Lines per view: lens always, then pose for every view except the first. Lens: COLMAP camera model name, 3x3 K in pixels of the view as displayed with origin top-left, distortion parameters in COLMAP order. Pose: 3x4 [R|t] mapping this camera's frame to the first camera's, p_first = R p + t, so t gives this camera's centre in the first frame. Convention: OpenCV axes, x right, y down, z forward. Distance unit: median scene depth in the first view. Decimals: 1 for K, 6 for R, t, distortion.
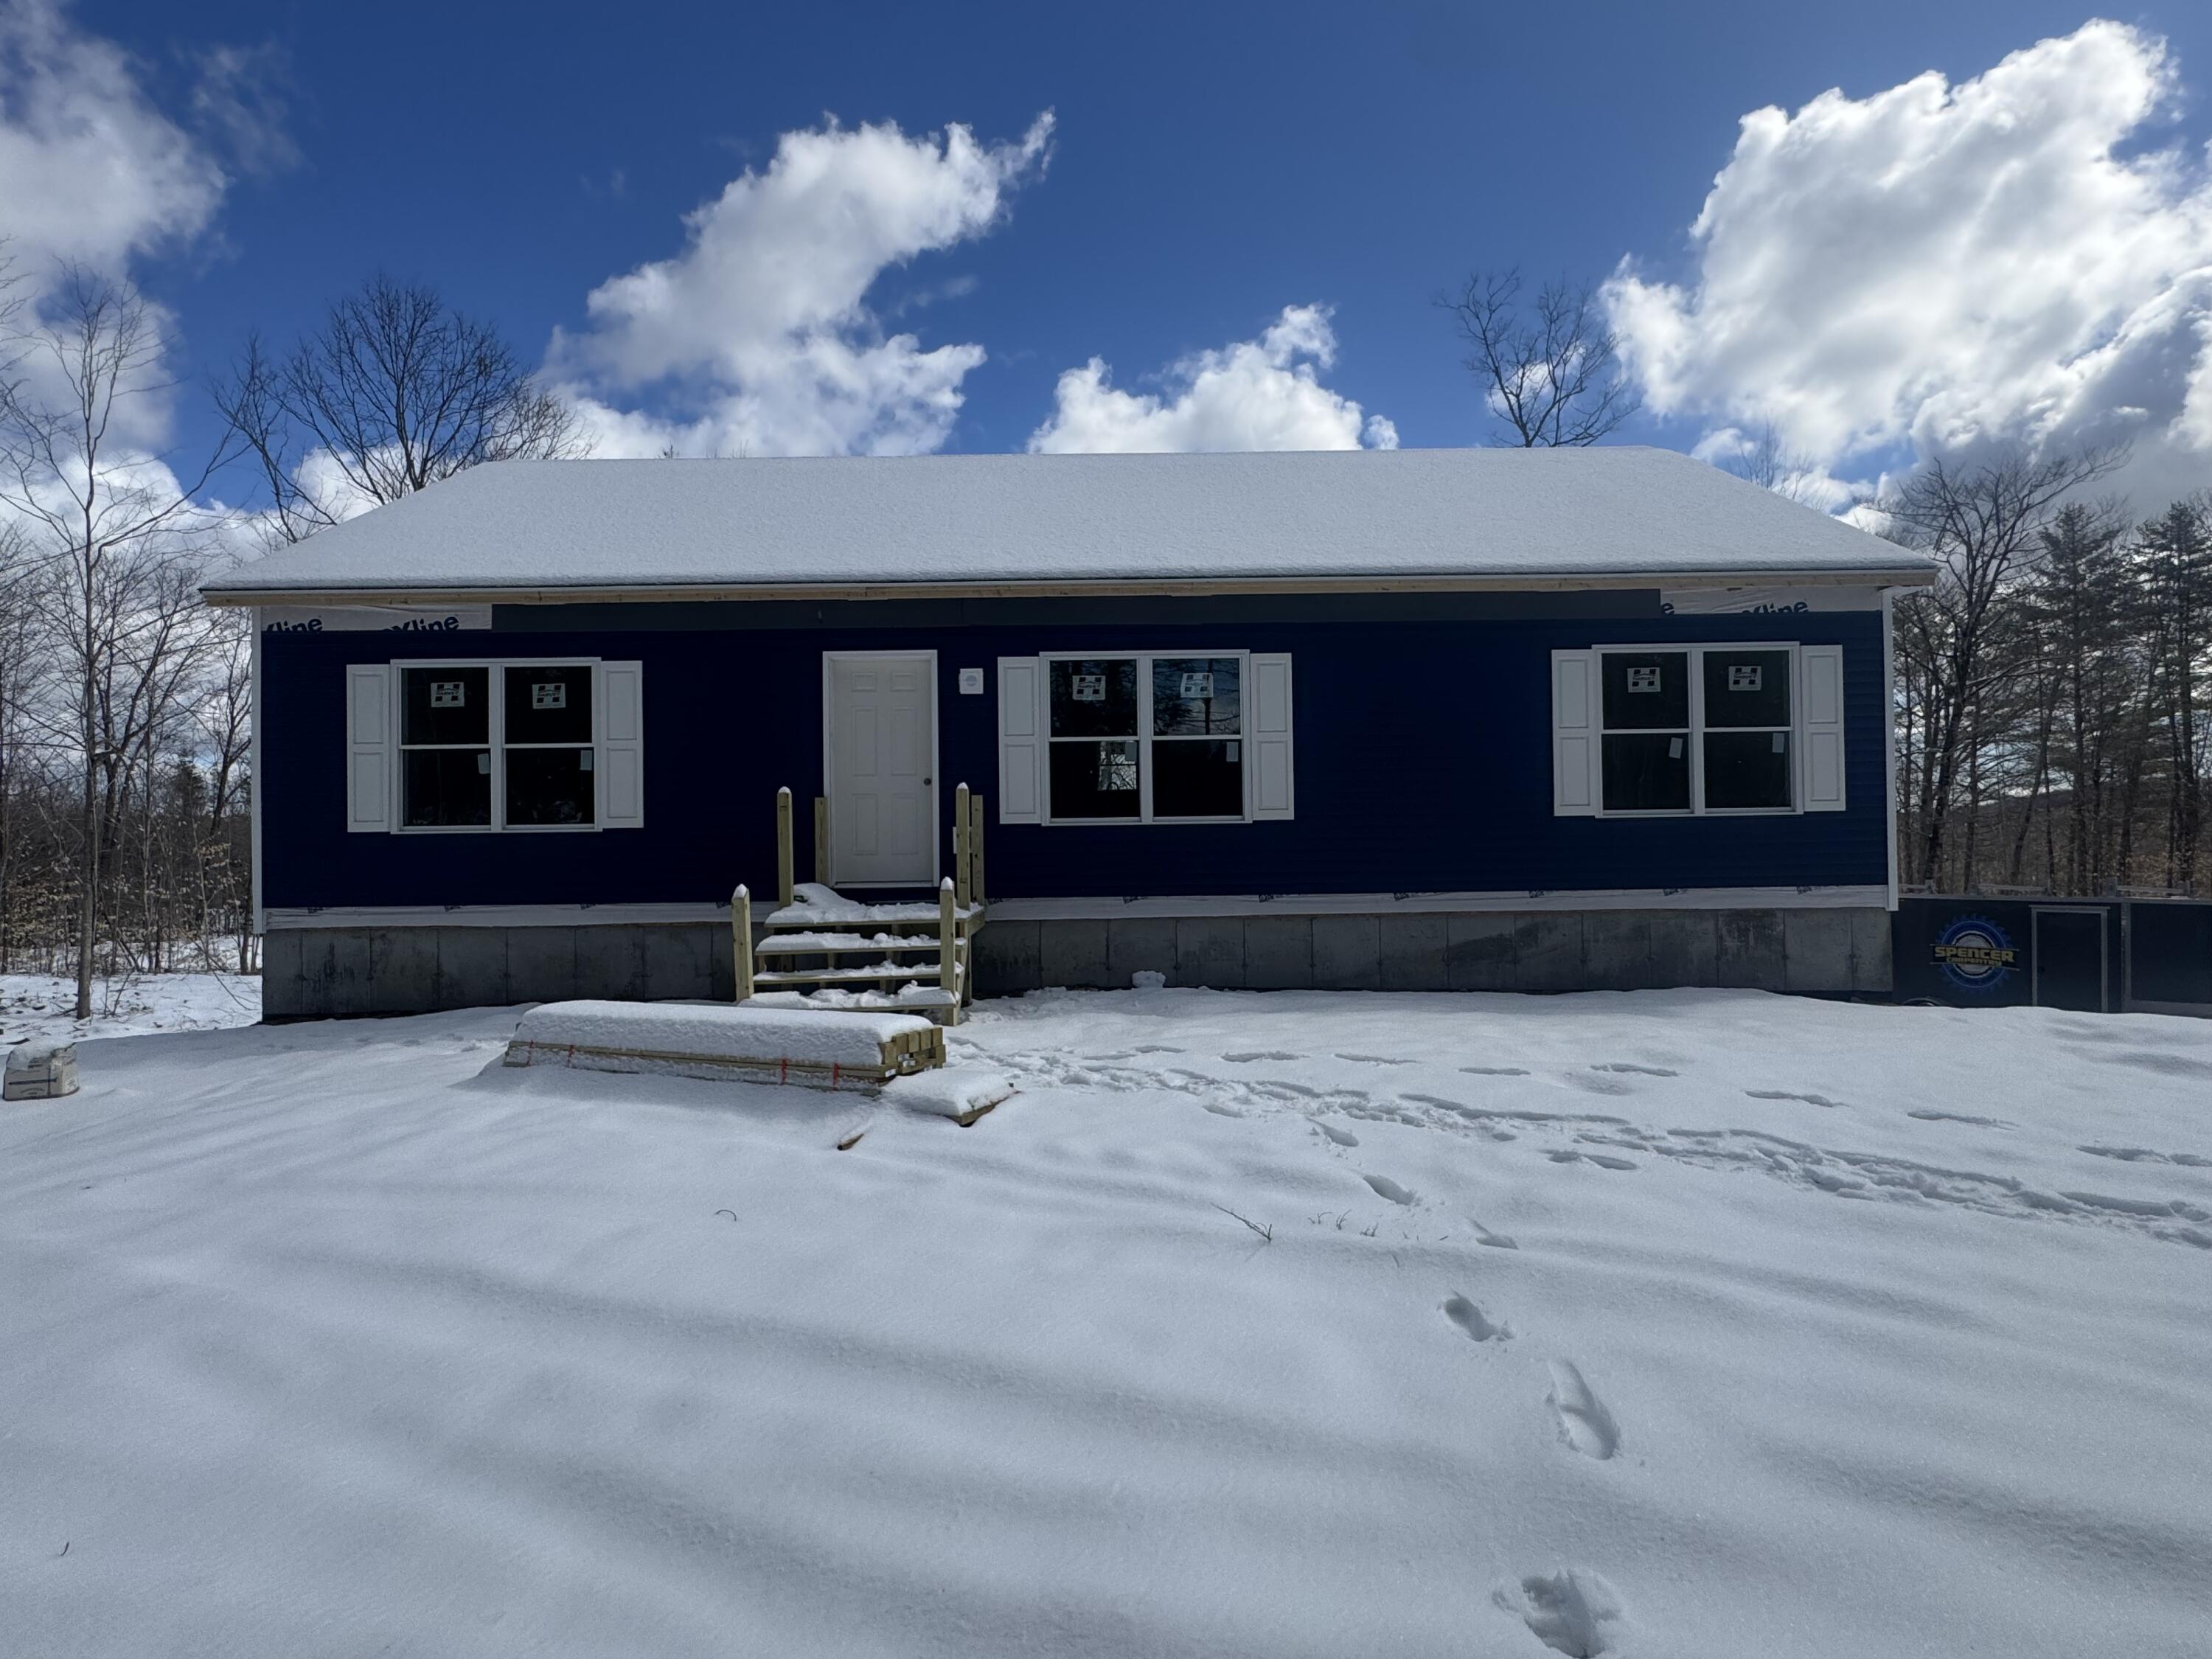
lens RADIAL K [[1097.6, 0, 1105.2], [0, 1097.6, 826.3], [0, 0, 1]] dist [-0.004577, 0.001498]
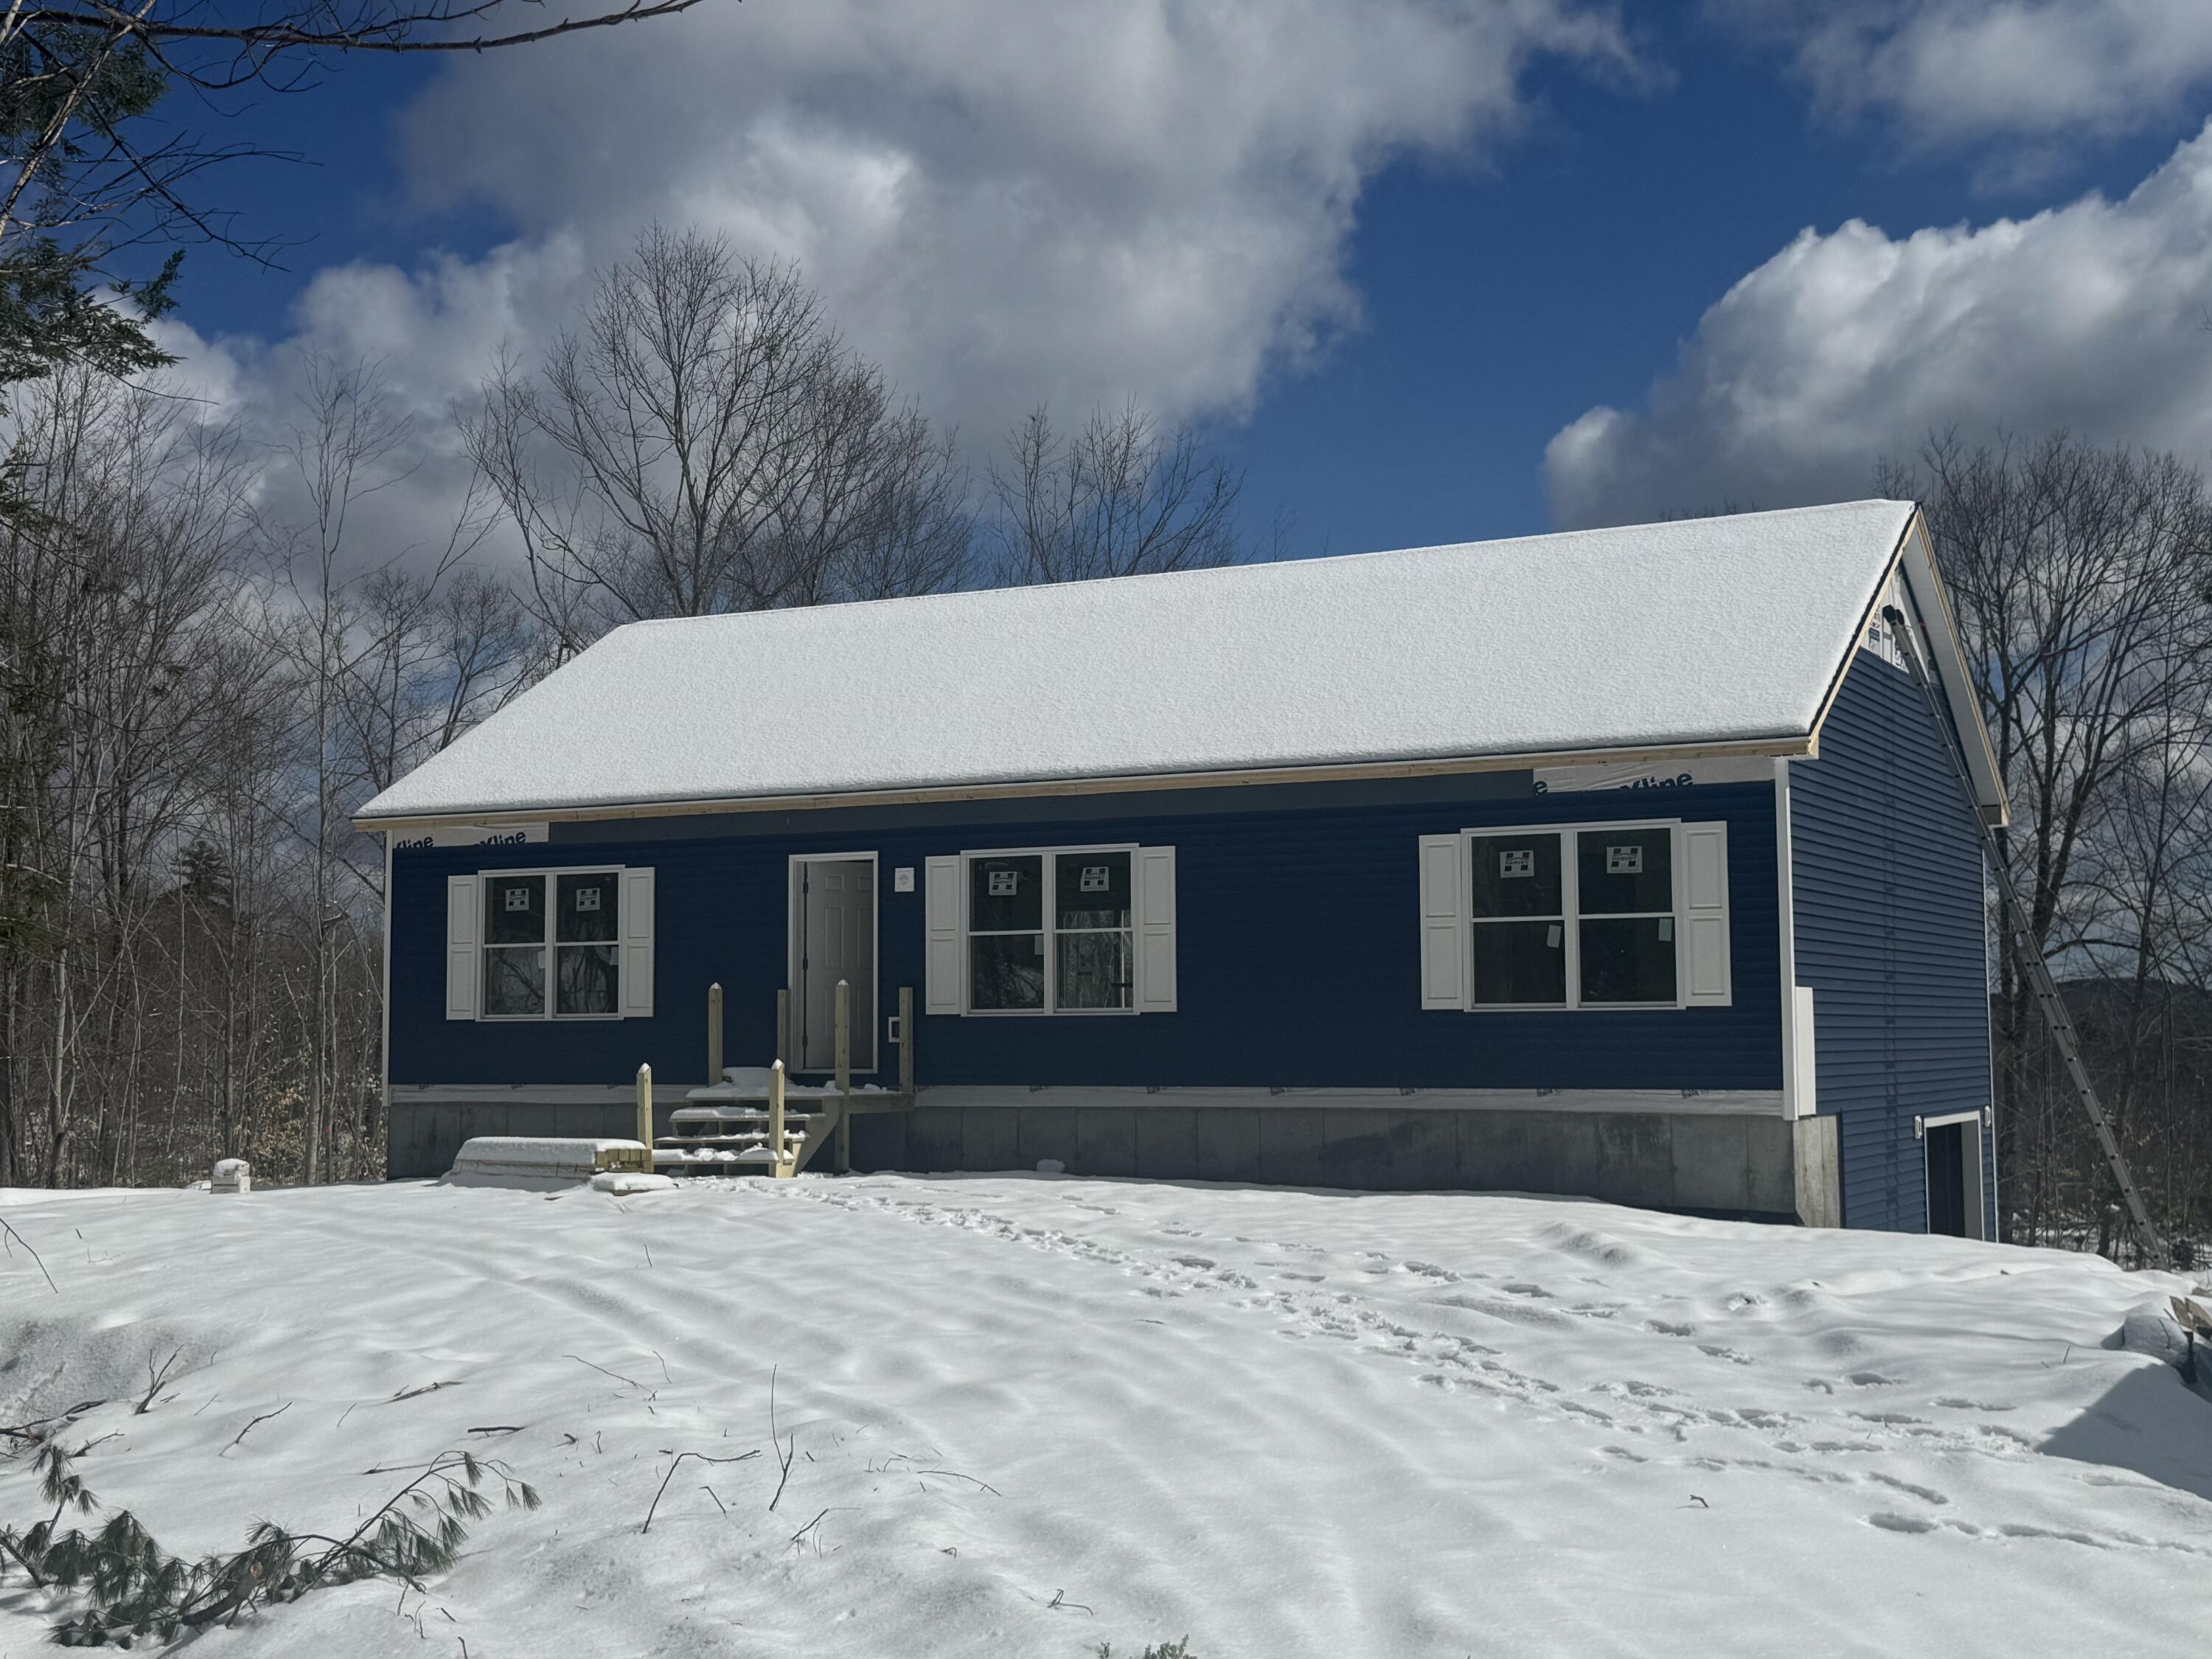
lens RADIAL K [[2687.9, 0, 1106.0], [0, 2687.9, 834.1], [0, 0, 1]] dist [0.119113, 0.000000]
pose [[0.880571, -0.026363, -0.473180, 1.275694], [-0.000822, 0.998365, -0.057154, -0.027303], [0.473913, 0.050717, 0.879110, -1.192071]]
